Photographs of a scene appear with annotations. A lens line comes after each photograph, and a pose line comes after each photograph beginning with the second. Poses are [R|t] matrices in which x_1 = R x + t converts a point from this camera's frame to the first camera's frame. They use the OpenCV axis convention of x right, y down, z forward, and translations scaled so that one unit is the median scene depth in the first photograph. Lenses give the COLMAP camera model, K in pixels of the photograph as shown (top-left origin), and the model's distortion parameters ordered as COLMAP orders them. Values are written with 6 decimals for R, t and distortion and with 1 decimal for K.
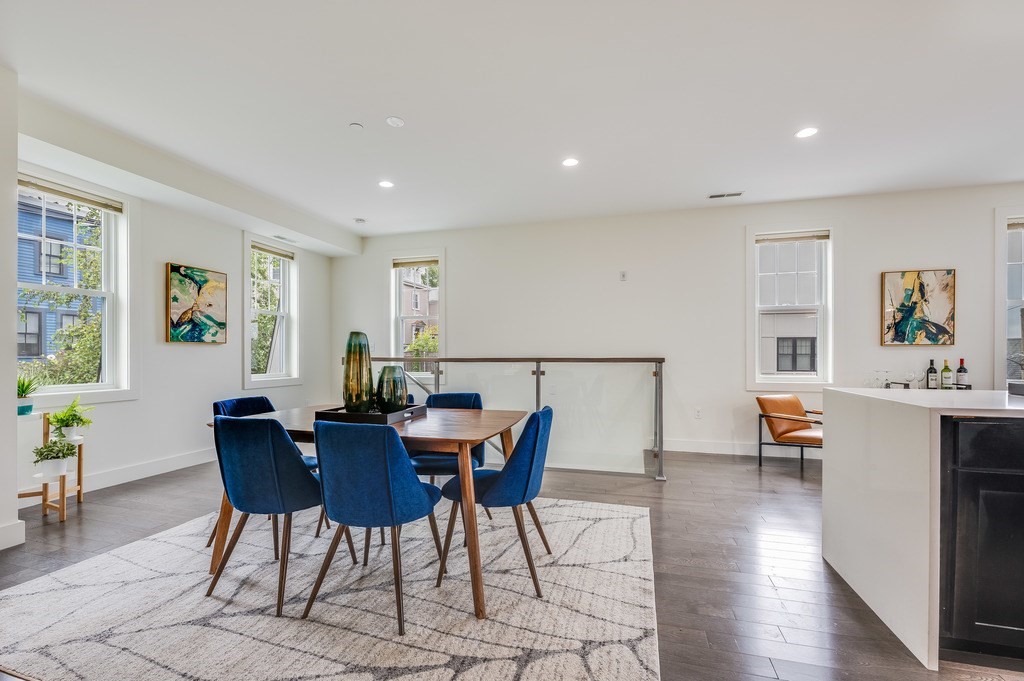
lens RADIAL K [[446.8, 0, 516.7], [0, 446.8, 358.4], [0, 0, 1]] dist [-0.004427, -0.000222]
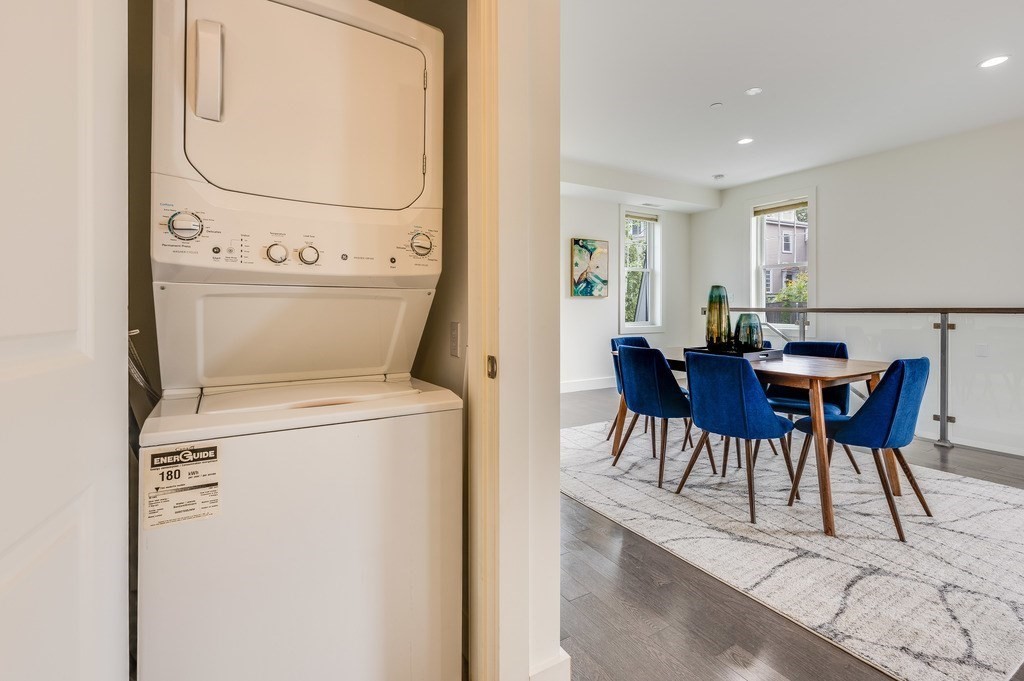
lens RADIAL K [[472.5, 0, 501.4], [0, 472.5, 311.7], [0, 0, 1]] dist [-0.005693, 0.000865]
pose [[0.720624, 0.005069, -0.693308, 0.061075], [-0.003081, 0.999987, 0.004109, 0.004770], [0.693320, -0.000825, 0.720630, -0.185882]]
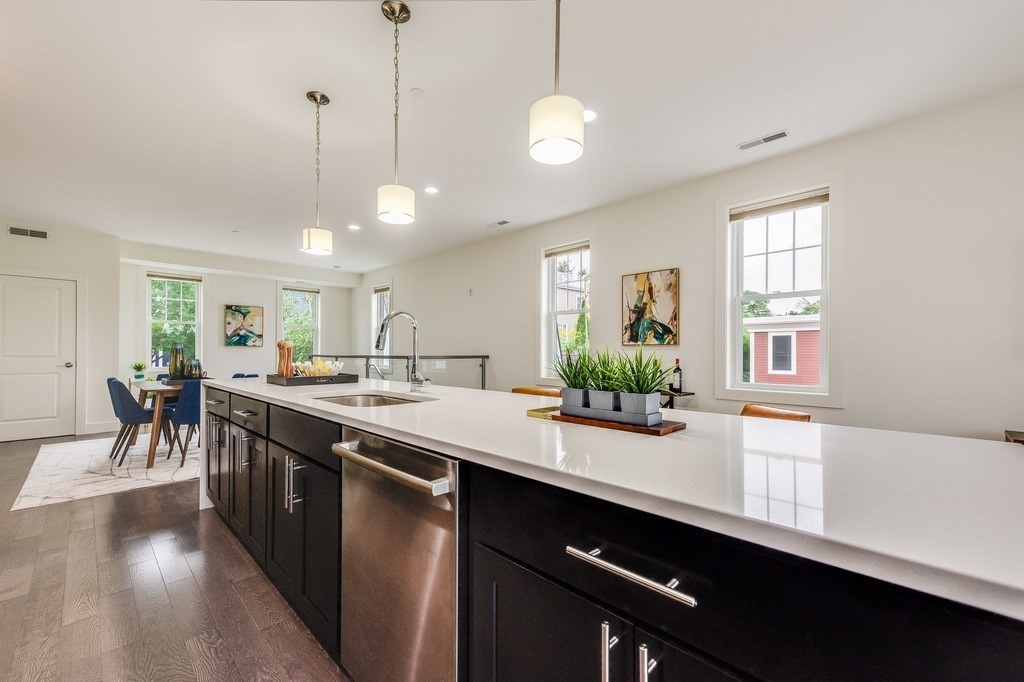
lens RADIAL K [[419.8, 0, 513.8], [0, 419.8, 351.8], [0, 0, 1]] dist [0.003161, 0.000046]
pose [[0.878327, 0.001742, -0.478056, 1.148630], [-0.004308, 0.999982, -0.004272, -0.009345], [0.478040, 0.005812, 0.878319, 0.007619]]
